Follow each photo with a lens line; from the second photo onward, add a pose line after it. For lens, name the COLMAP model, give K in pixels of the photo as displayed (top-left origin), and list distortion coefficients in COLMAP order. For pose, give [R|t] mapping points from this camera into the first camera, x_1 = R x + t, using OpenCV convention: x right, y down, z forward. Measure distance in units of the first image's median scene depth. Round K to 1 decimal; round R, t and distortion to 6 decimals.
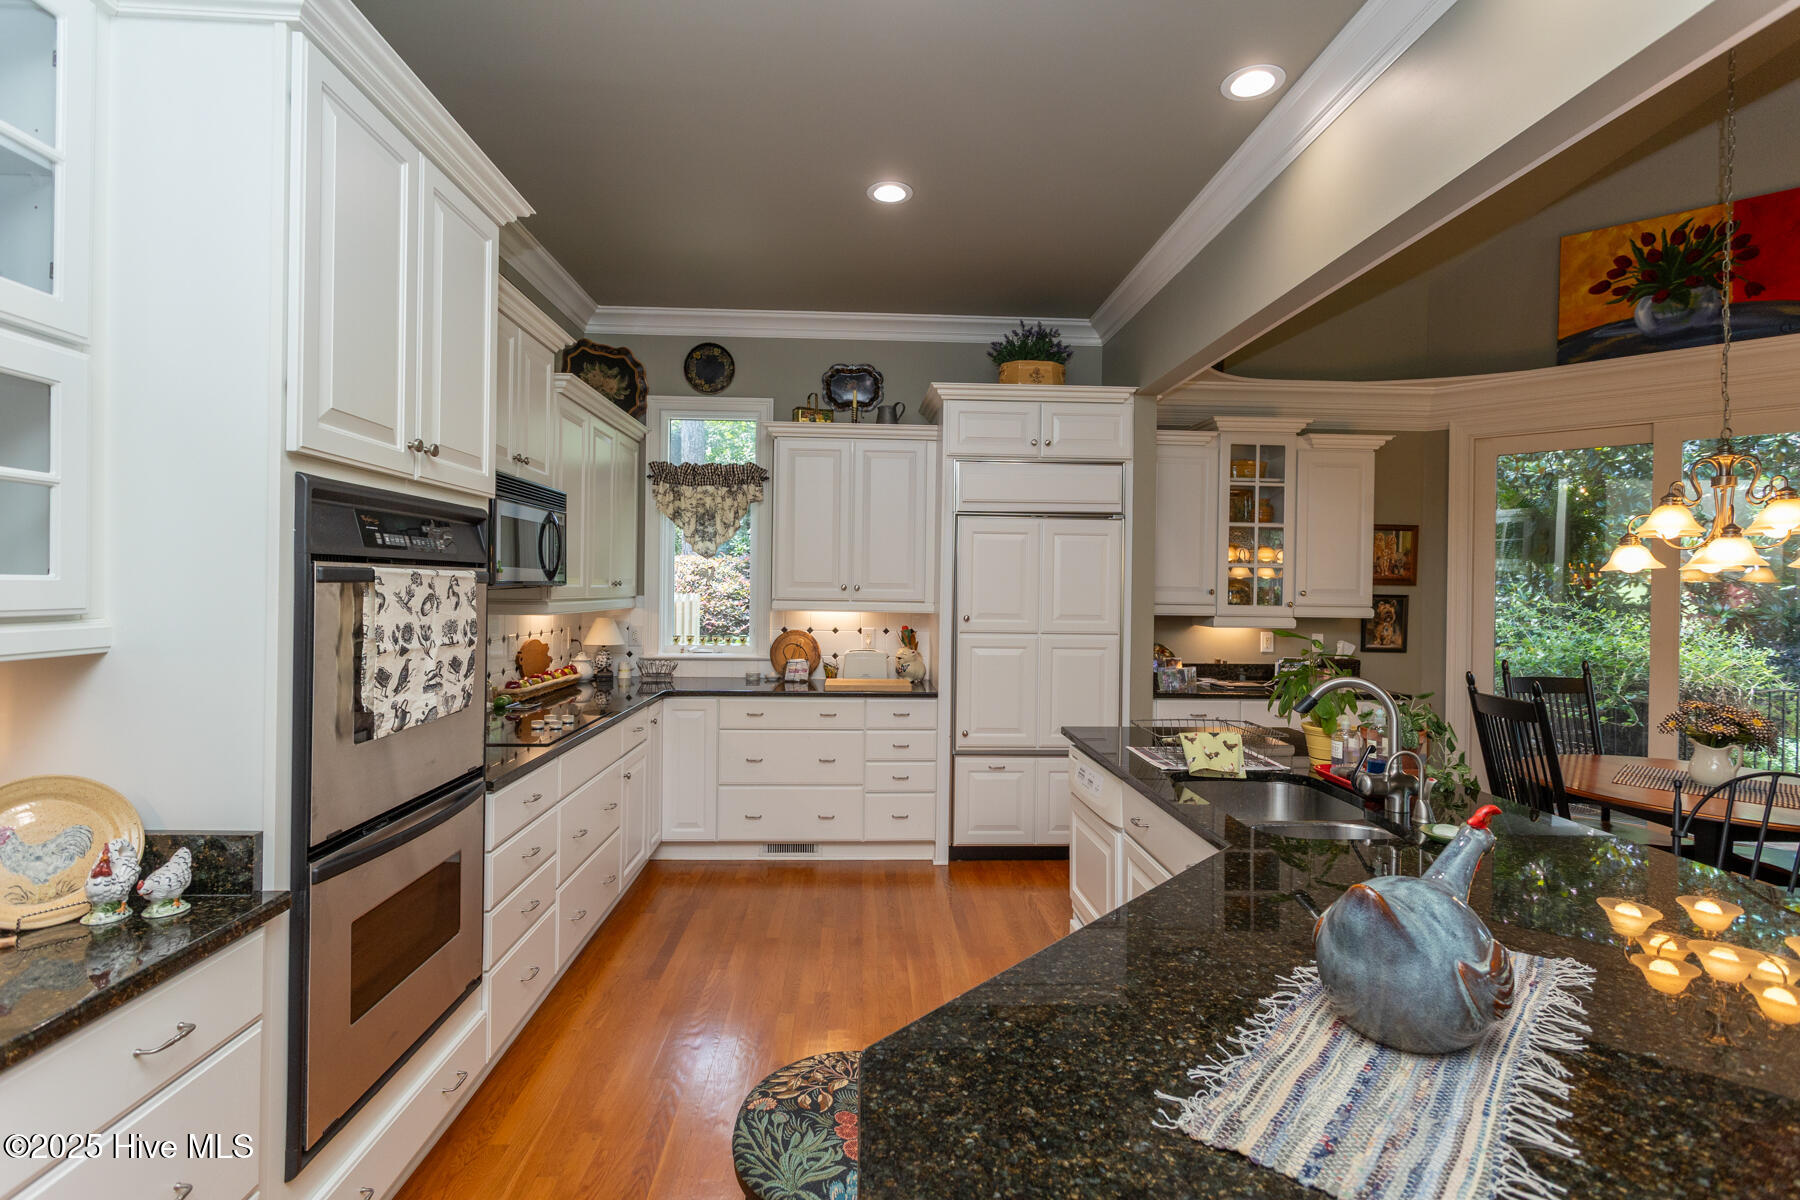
lens RADIAL K [[858.0, 0, 892.7], [0, 858.0, 587.2], [0, 0, 1]] dist [0.000155, 0.002503]
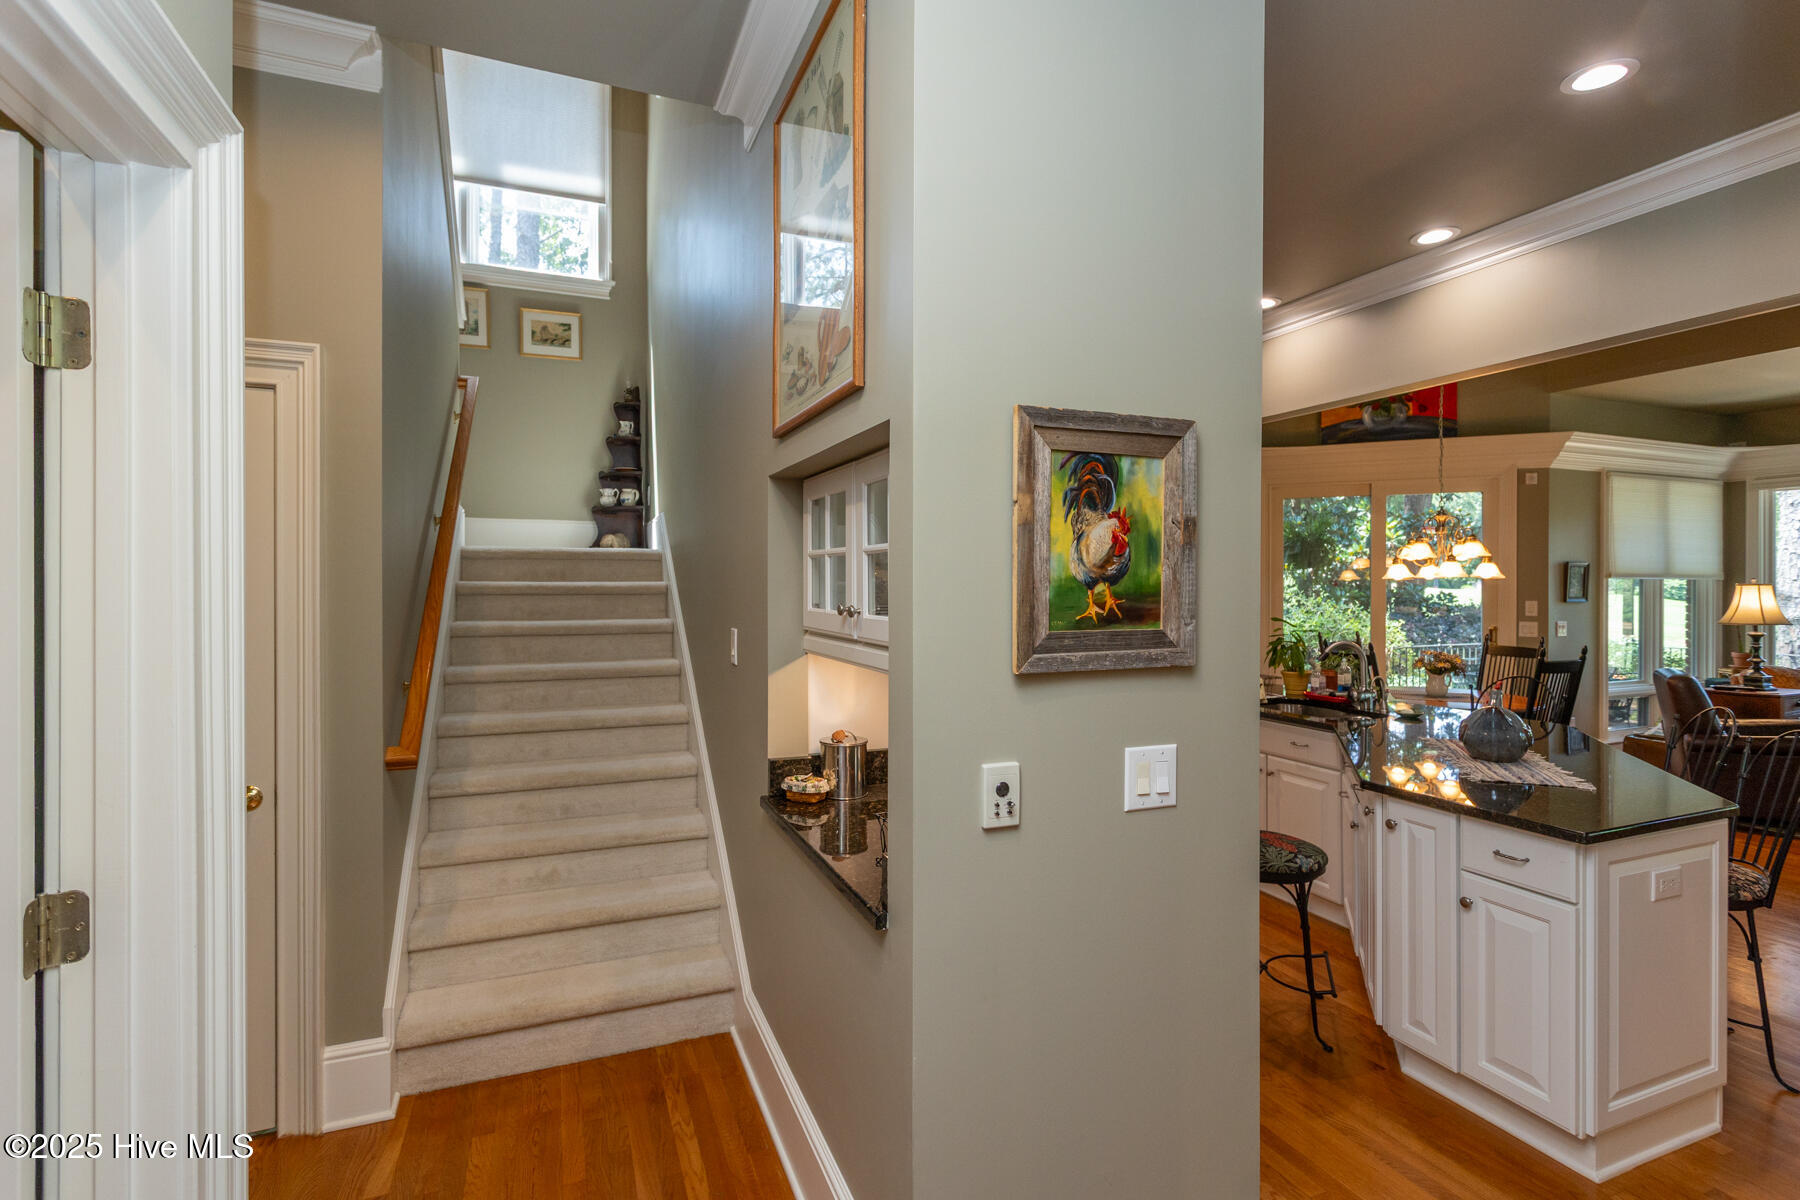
lens RADIAL K [[858.0, 0, 897.6], [0, 858.0, 592.1], [0, 0, 1]] dist [0.000155, 0.002503]
pose [[0.942697, -0.017708, 0.333181, -0.501719], [0.013830, 0.999806, 0.014008, -0.022251], [-0.333364, -0.008598, 0.942759, -0.229447]]
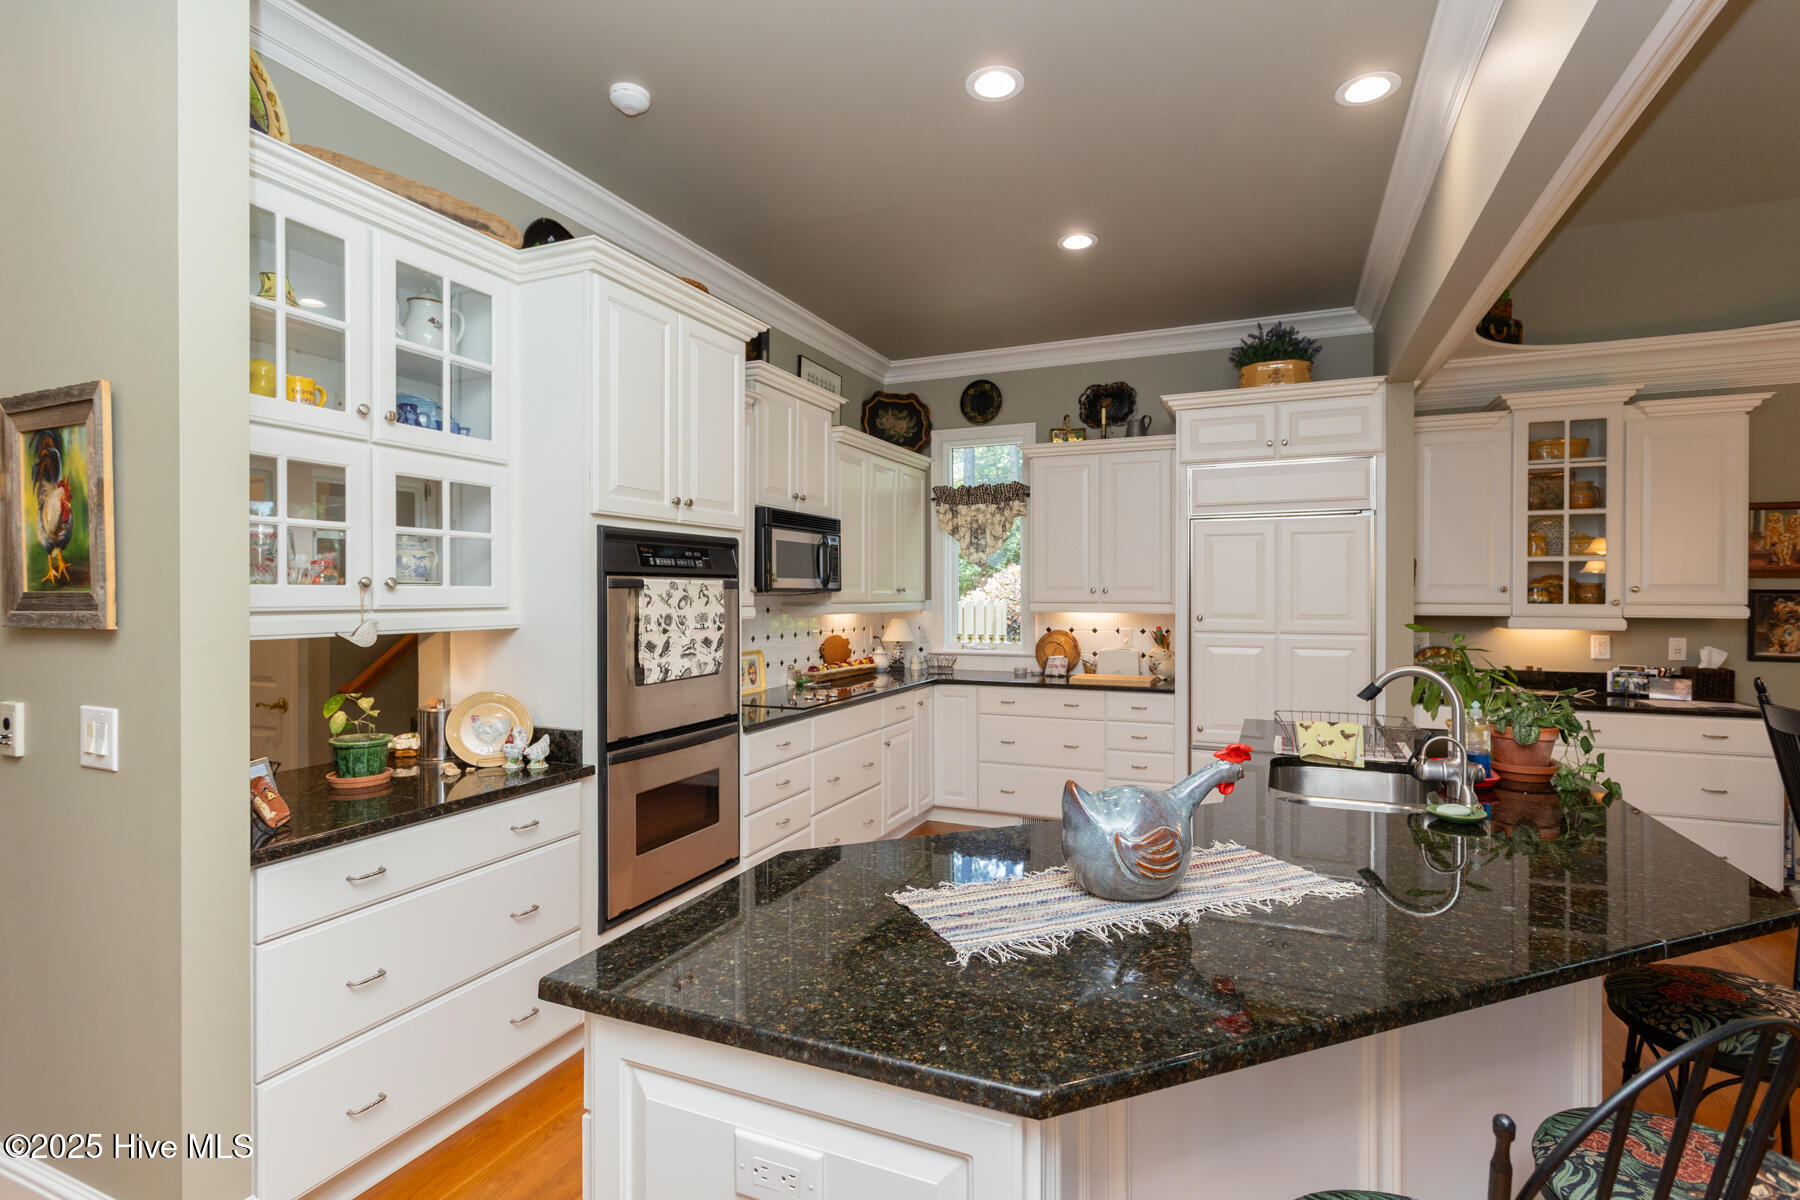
lens RADIAL K [[858.0, 0, 884.5], [0, 858.0, 593.5], [0, 0, 1]] dist [0.000155, 0.002503]
pose [[0.894943, -0.013226, -0.445984, 0.205743], [0.012073, 0.999912, -0.005426, 0.007284], [0.446017, -0.000528, 0.895024, -0.100731]]
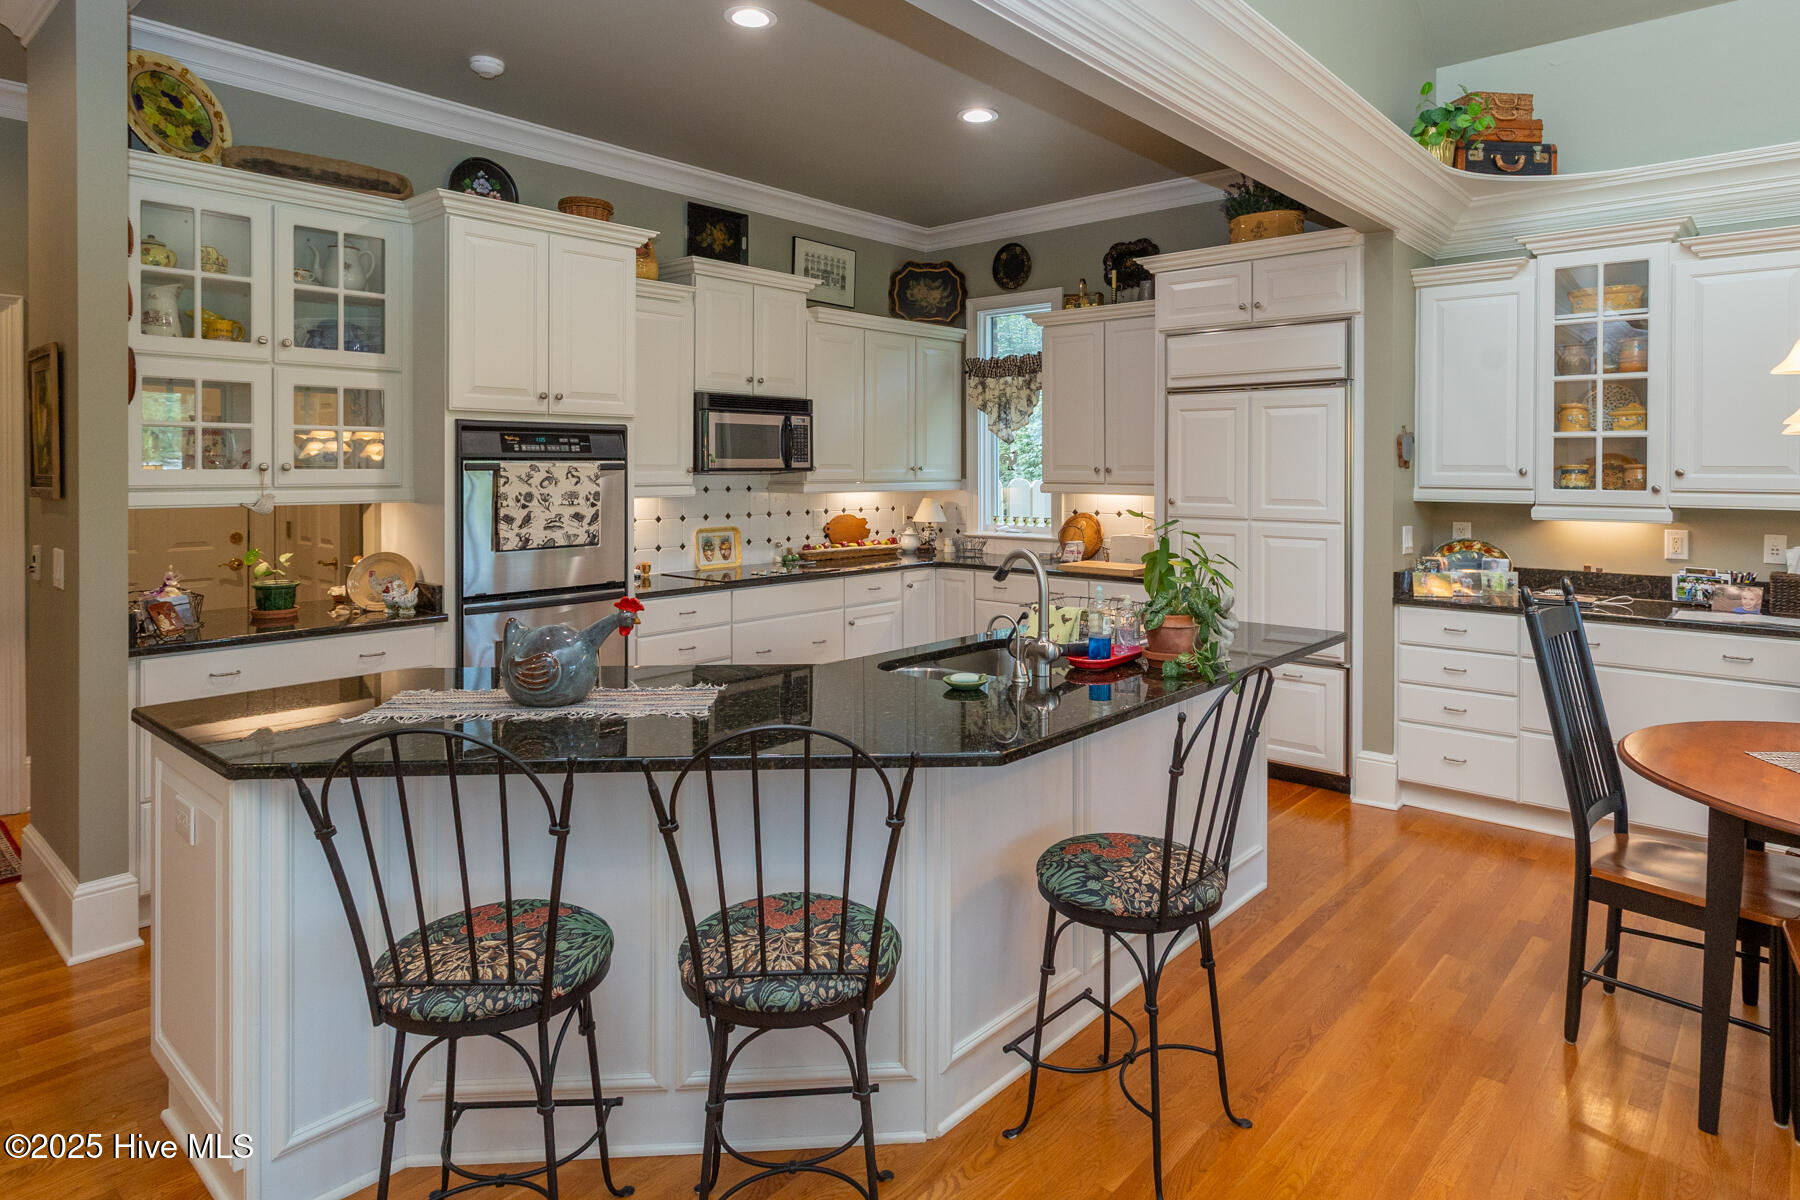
lens RADIAL K [[1010.4, 0, 884.6], [0, 1010.4, 467.9], [0, 0, 1]] dist [0.003927, 0.000804]
pose [[0.715979, -0.010674, -0.698041, 0.629393], [0.007631, 0.999943, -0.007464, 0.004870], [0.698080, 0.000018, 0.716019, -0.018556]]
